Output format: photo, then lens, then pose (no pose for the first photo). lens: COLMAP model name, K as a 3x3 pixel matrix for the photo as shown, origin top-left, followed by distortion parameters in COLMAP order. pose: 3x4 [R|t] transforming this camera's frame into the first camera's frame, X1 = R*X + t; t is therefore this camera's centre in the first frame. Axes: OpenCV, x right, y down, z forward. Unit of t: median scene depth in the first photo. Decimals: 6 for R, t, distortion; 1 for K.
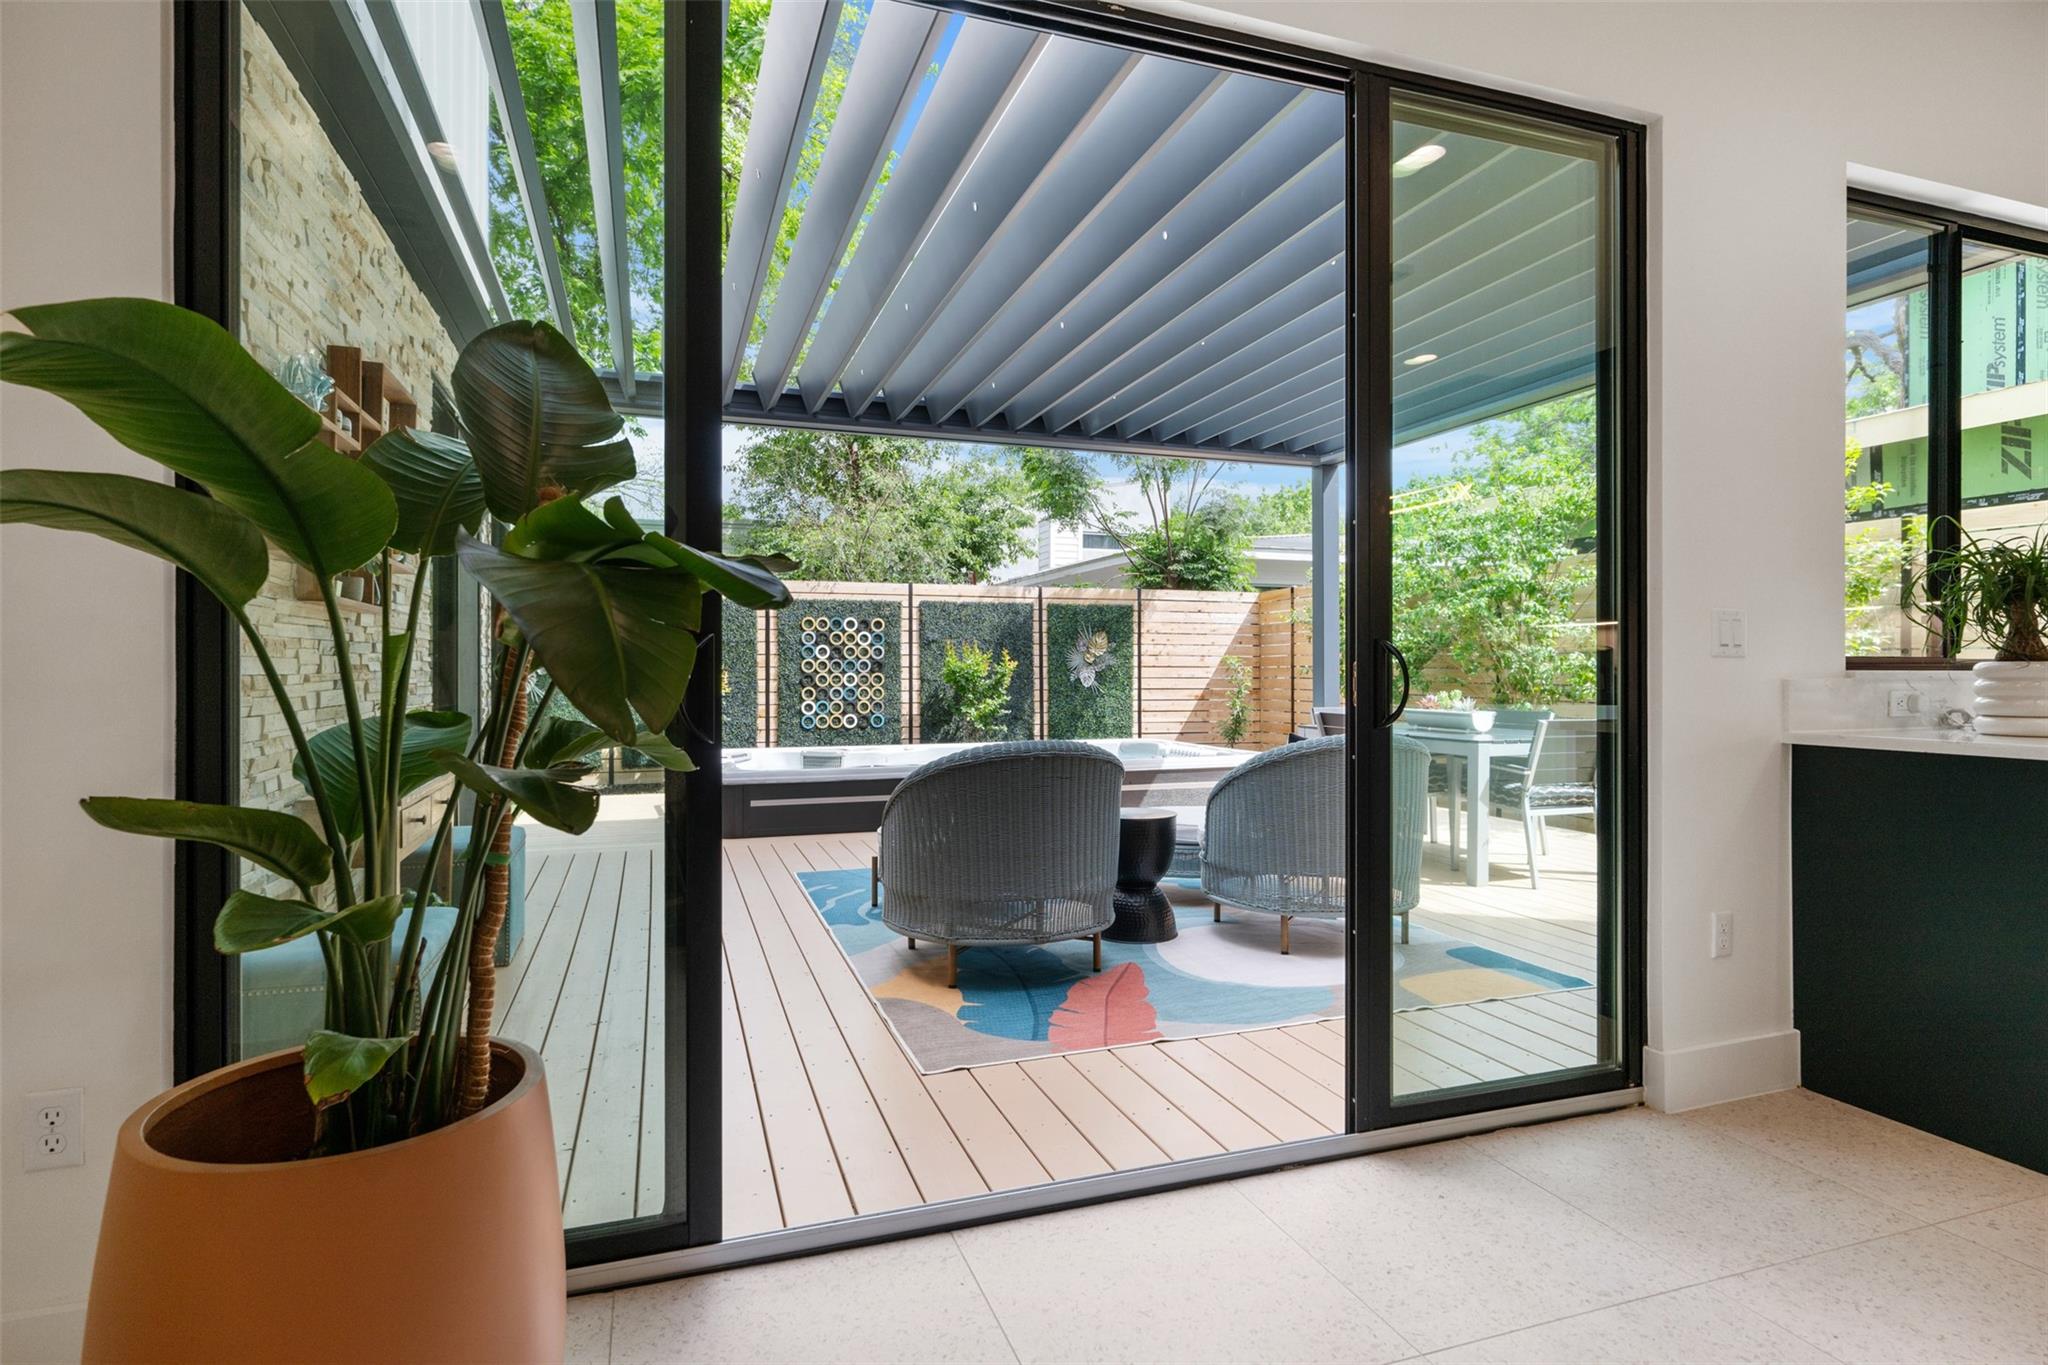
lens RADIAL K [[1041.2, 0, 1016.5], [0, 1041.2, 669.2], [0, 0, 1]] dist [0.000611, -0.000435]
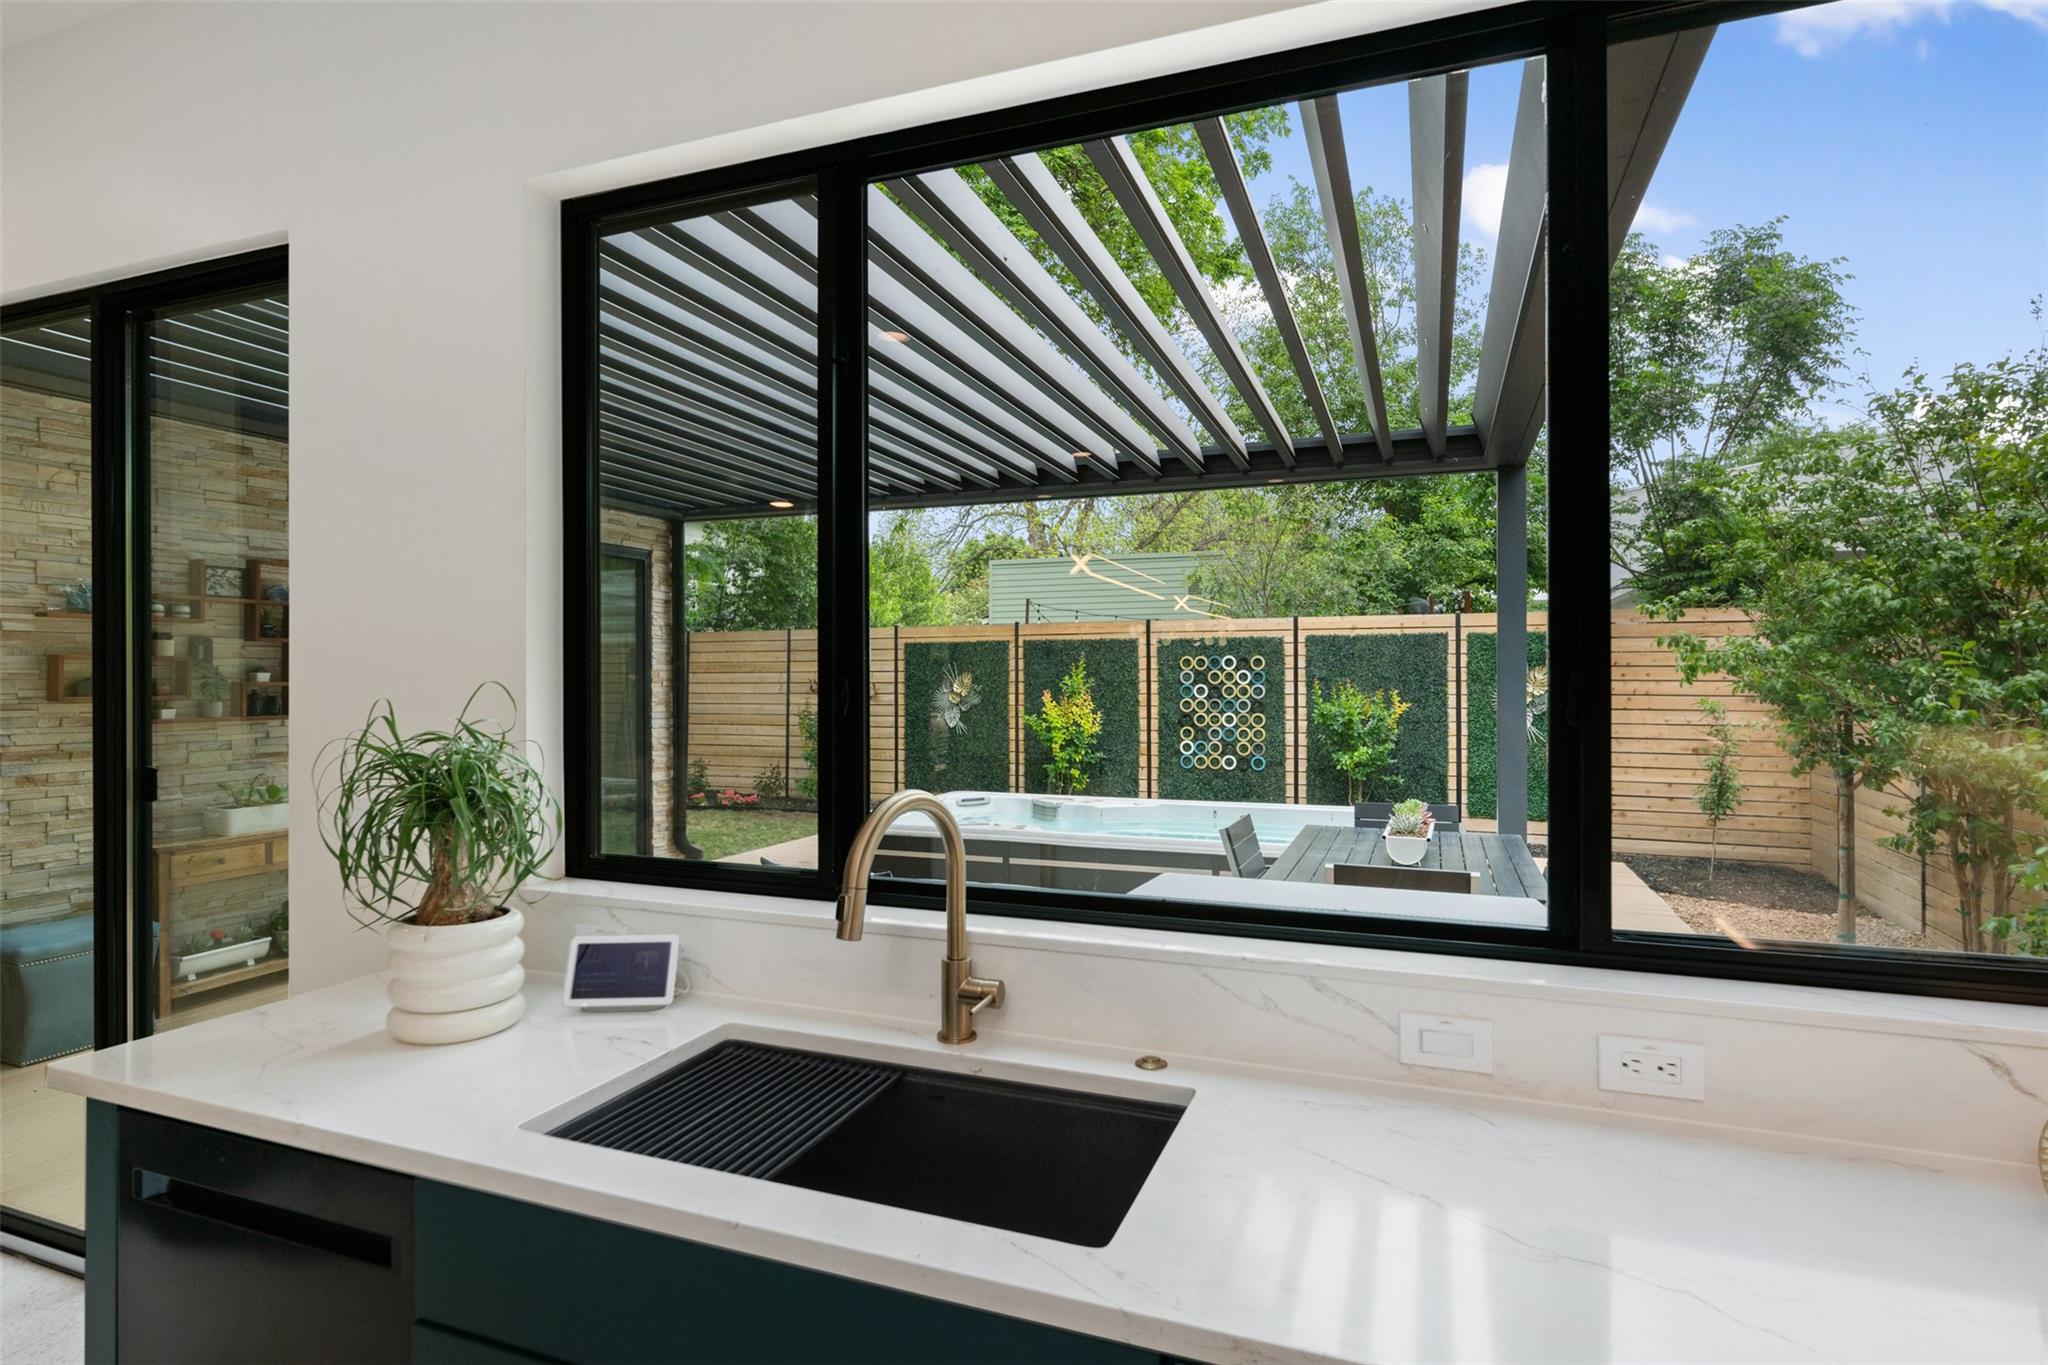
lens RADIAL K [[1041.2, 0, 1029.8], [0, 1041.2, 684.2], [0, 0, 1]] dist [0.000611, -0.000435]
pose [[0.770329, 0.002805, -0.637641, 0.312150], [0.001372, 0.999981, 0.006056, -0.028989], [0.637645, -0.005540, 0.770310, 0.135848]]
